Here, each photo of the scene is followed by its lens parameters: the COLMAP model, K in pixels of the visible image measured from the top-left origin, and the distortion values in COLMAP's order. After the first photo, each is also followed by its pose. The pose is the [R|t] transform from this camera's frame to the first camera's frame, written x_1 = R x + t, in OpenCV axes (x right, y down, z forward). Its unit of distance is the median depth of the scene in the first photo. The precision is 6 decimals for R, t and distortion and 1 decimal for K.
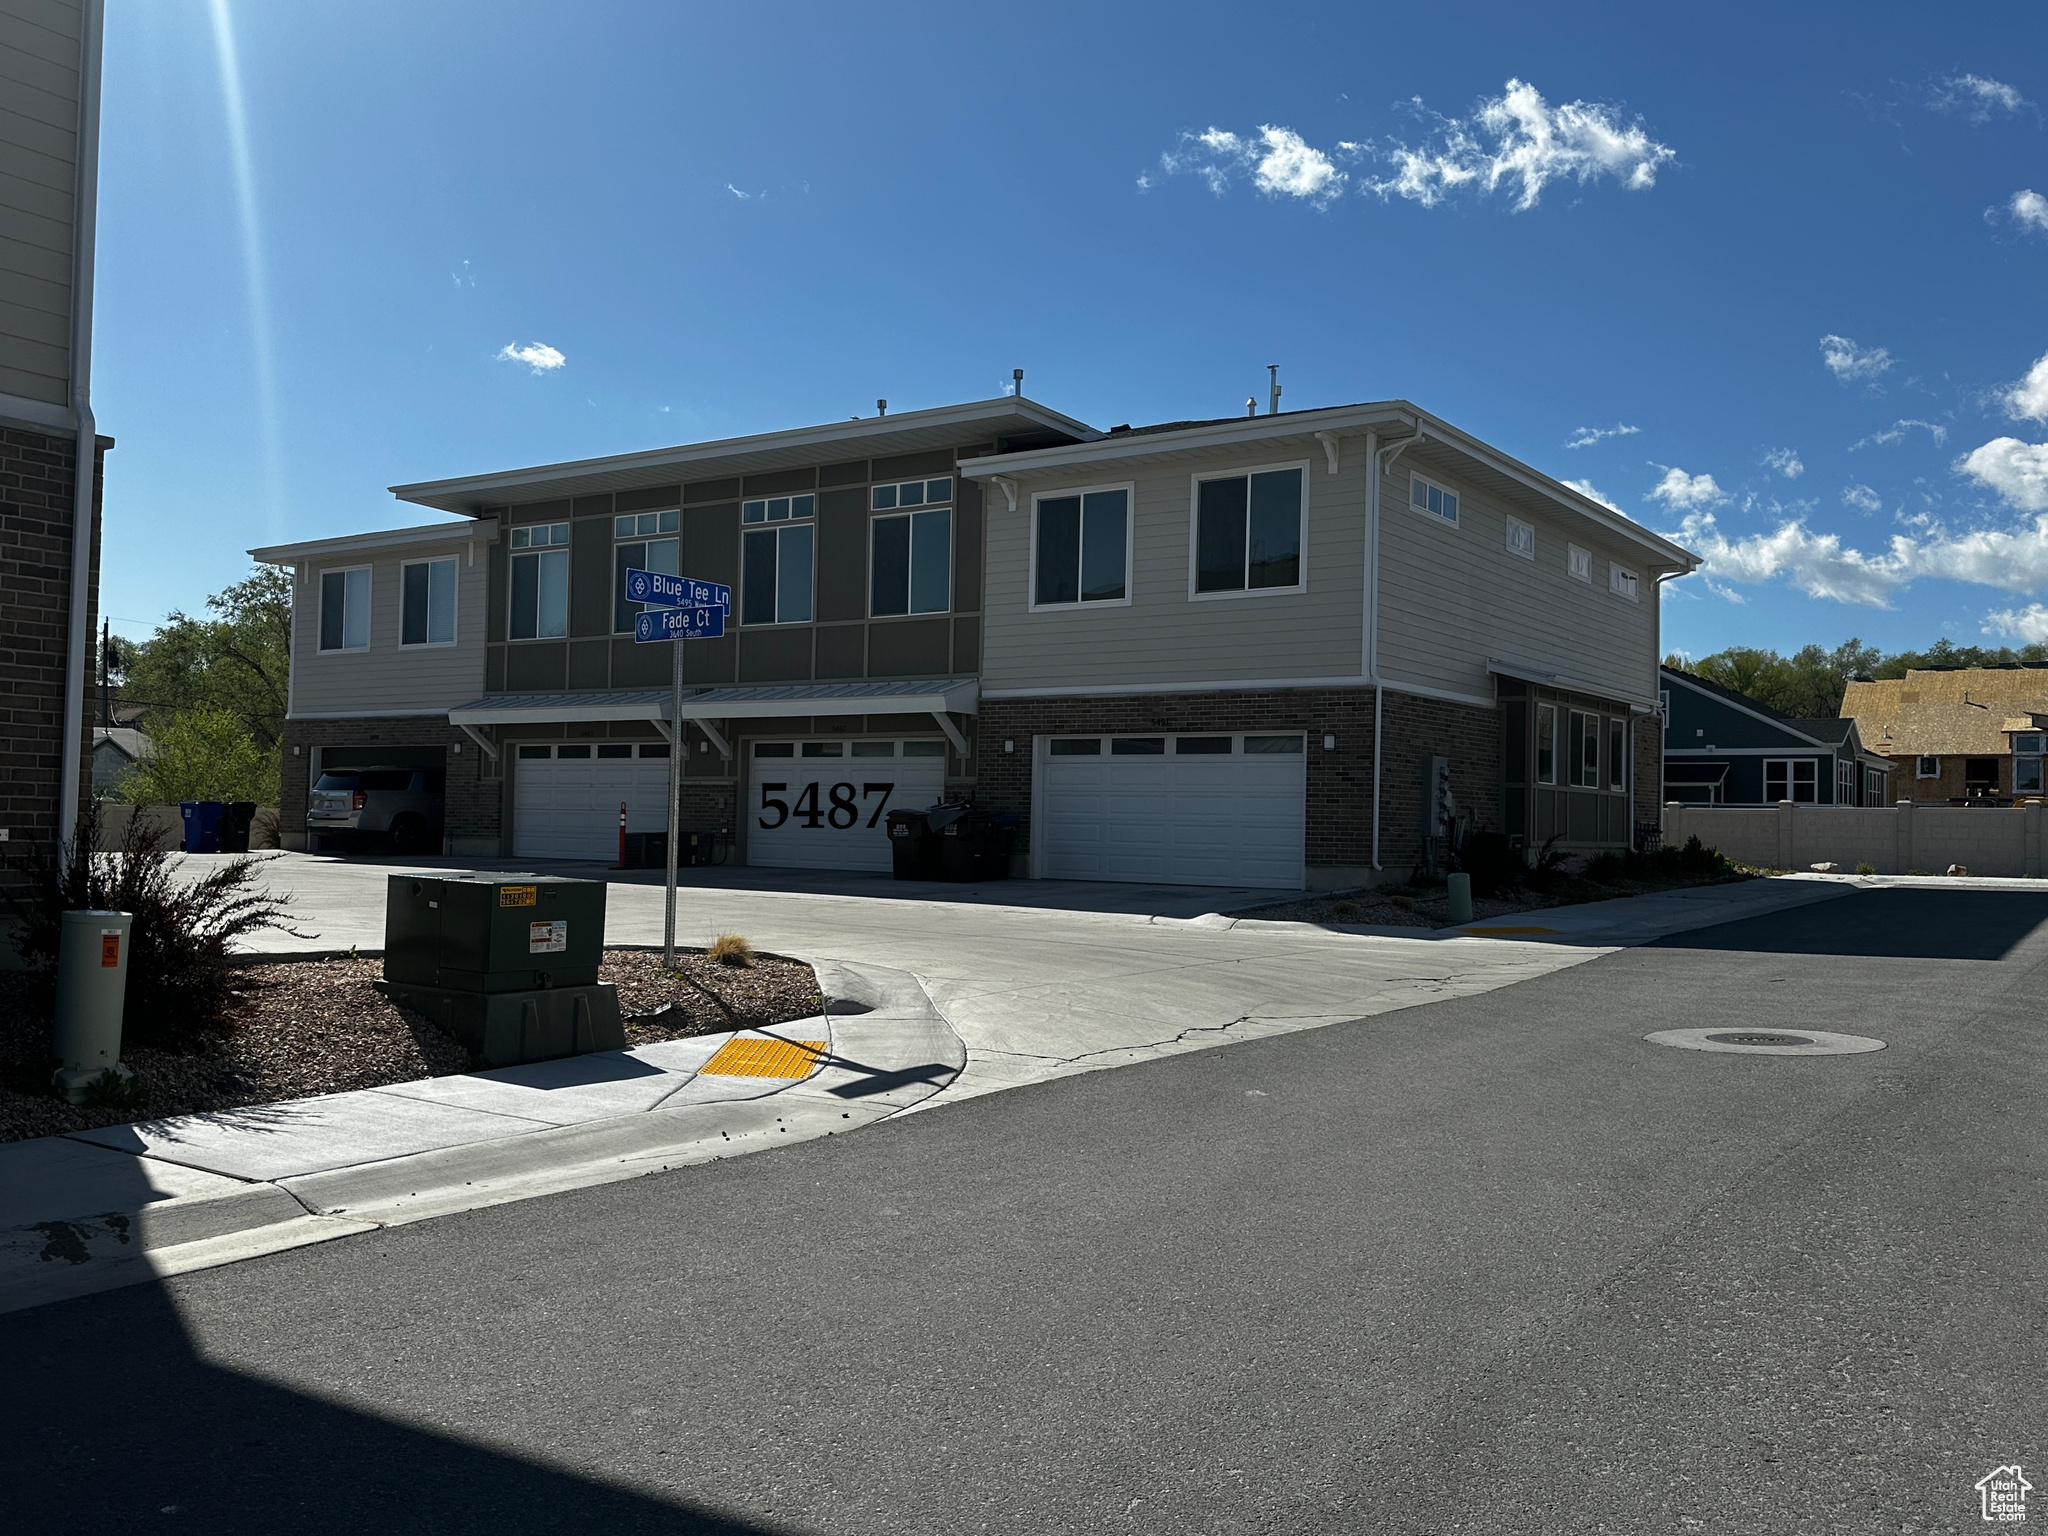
lens RADIAL K [[1716.6, 0, 1014.1], [0, 1716.6, 775.0], [0, 0, 1]] dist [0.035437, 0.010046]
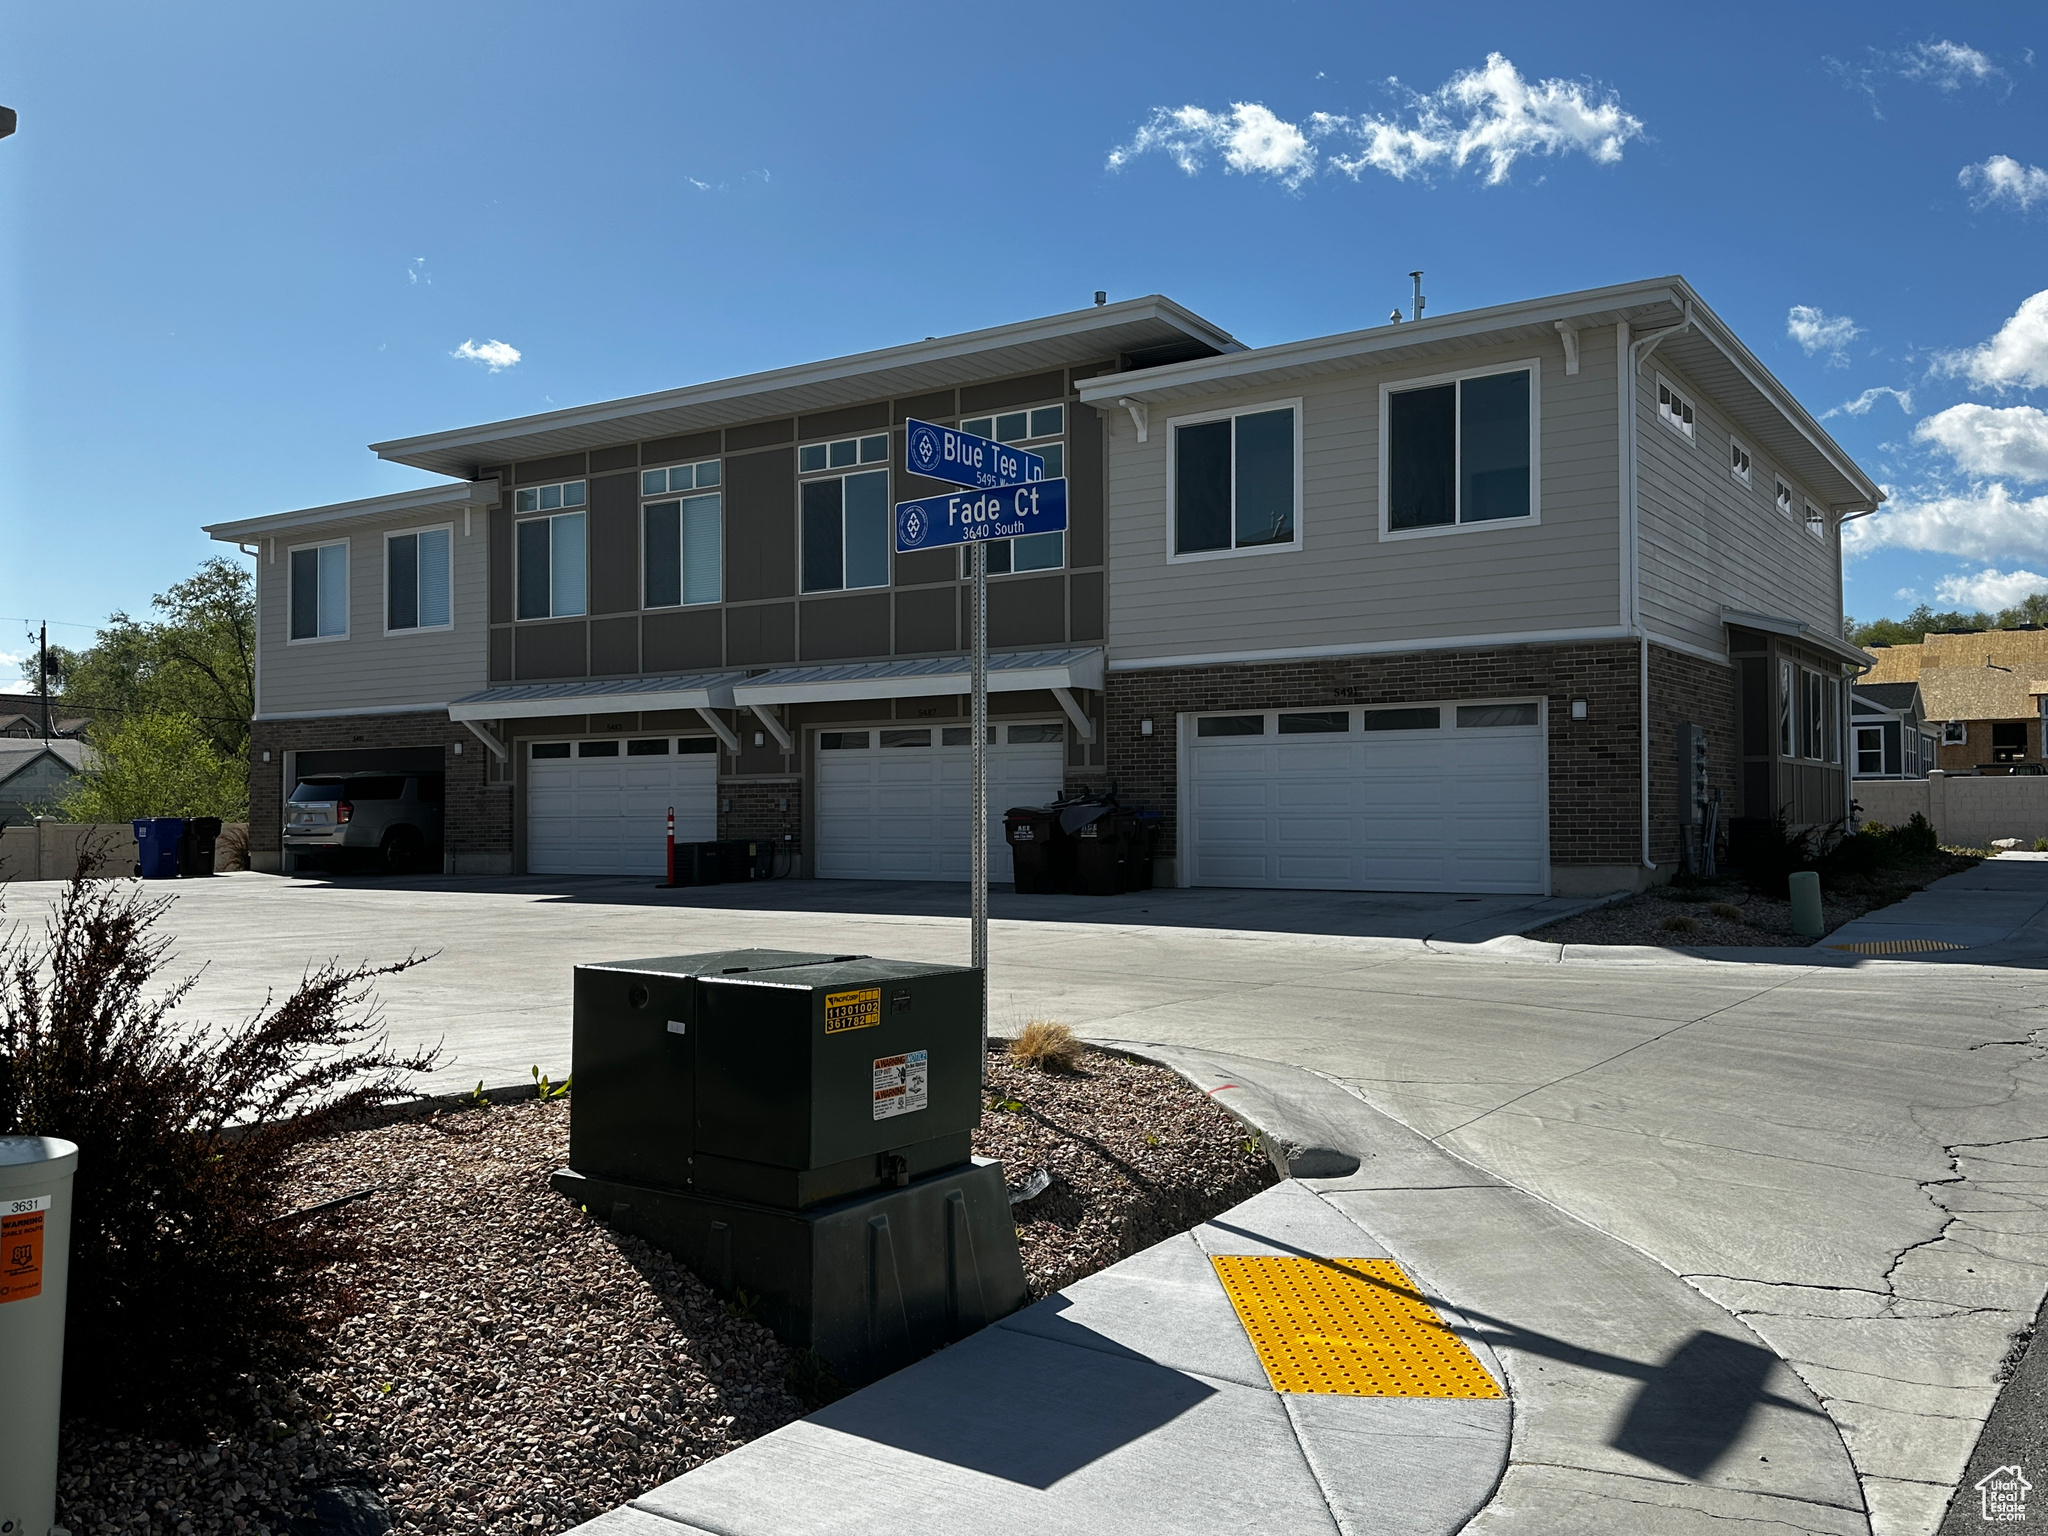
lens RADIAL K [[1716.6, 0, 1034.5], [0, 1716.6, 759.9], [0, 0, 1]] dist [0.035437, 0.010046]
pose [[0.999238, -0.025840, 0.029250, -0.063289], [0.025936, 0.999659, -0.002907, -0.000061], [-0.029165, 0.003663, 0.999568, 0.139128]]
